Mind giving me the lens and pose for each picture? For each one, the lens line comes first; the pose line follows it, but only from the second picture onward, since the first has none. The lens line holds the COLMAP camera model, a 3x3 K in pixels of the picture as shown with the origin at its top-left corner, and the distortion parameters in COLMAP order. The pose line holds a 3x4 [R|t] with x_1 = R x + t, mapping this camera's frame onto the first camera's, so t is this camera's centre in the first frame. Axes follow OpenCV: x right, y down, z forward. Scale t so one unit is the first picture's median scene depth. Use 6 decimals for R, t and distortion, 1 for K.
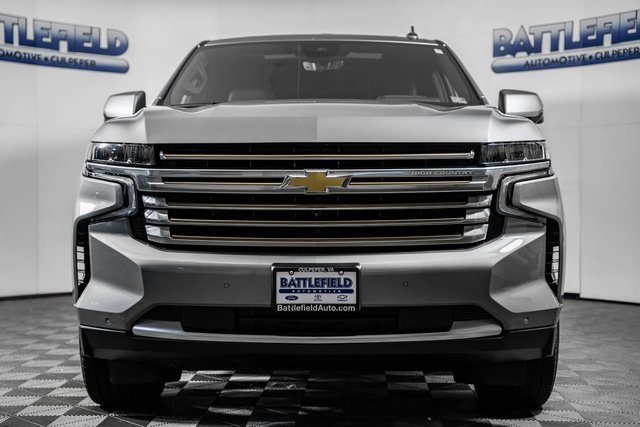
lens RADIAL K [[1051.0, 0, 319.4], [0, 1051.0, 212.4], [0, 0, 1]] dist [0.093801, 0.000000]
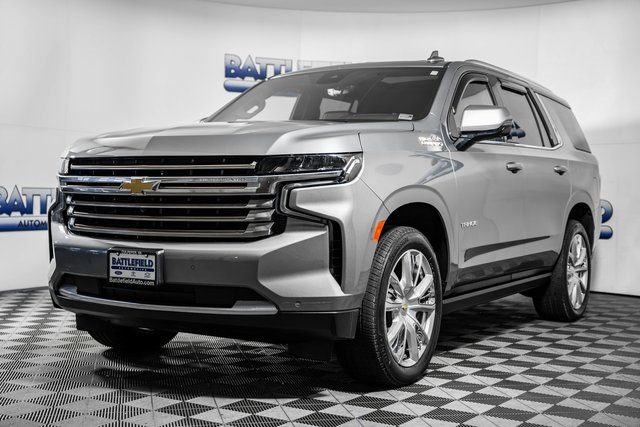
lens RADIAL K [[910.3, 0, 320.2], [0, 910.3, 213.5], [0, 0, 1]] dist [0.130951, 0.000000]
pose [[0.840861, 0.024325, -0.540705, 0.787011], [-0.022716, 0.999695, 0.009648, -0.010765], [0.540775, 0.004170, 0.841157, 0.151258]]
